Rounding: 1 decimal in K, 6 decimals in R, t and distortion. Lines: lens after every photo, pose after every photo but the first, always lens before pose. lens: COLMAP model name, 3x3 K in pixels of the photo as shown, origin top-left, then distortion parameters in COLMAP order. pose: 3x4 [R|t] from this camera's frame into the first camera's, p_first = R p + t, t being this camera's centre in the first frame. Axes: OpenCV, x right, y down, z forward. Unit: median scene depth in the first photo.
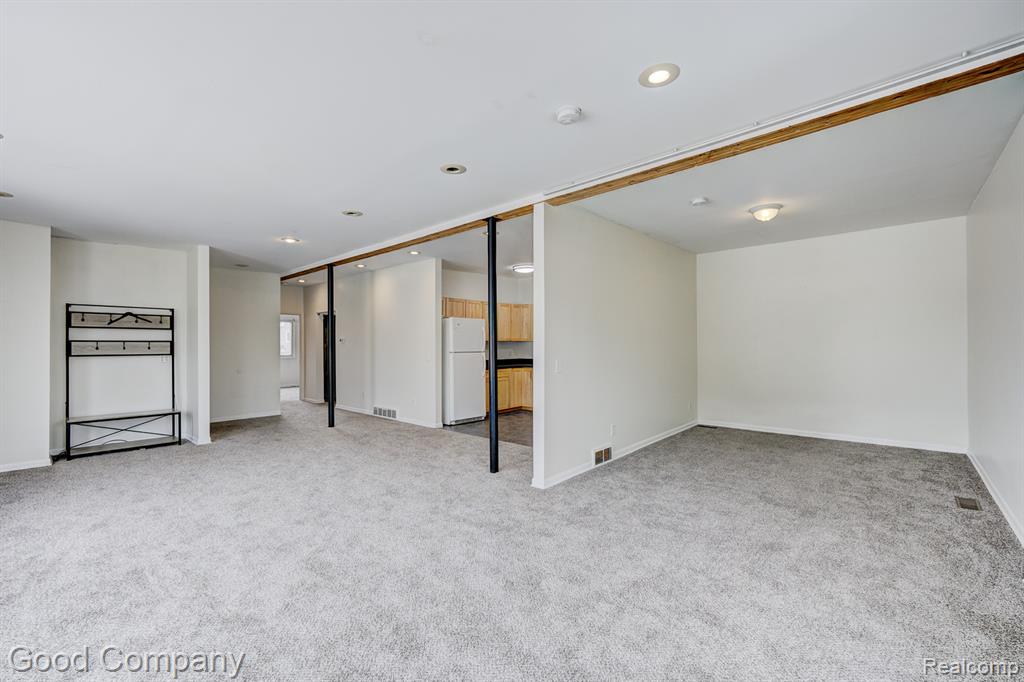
lens RADIAL K [[424.0, 0, 515.7], [0, 424.0, 343.2], [0, 0, 1]] dist [-0.015293, 0.009058]
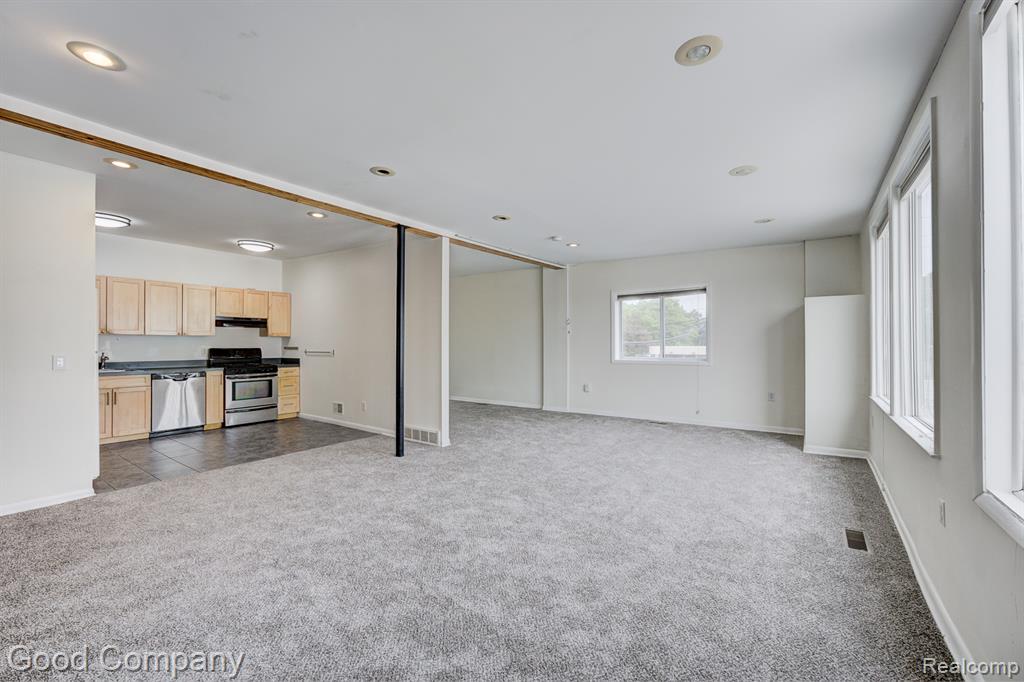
lens RADIAL K [[417.5, 0, 507.4], [0, 417.5, 344.2], [0, 0, 1]] dist [-0.021191, 0.009008]
pose [[-0.094946, 0.004456, 0.995472, -0.957847], [-0.005534, 0.999972, -0.005004, 0.013989], [-0.995467, -0.005985, -0.094919, 0.684322]]
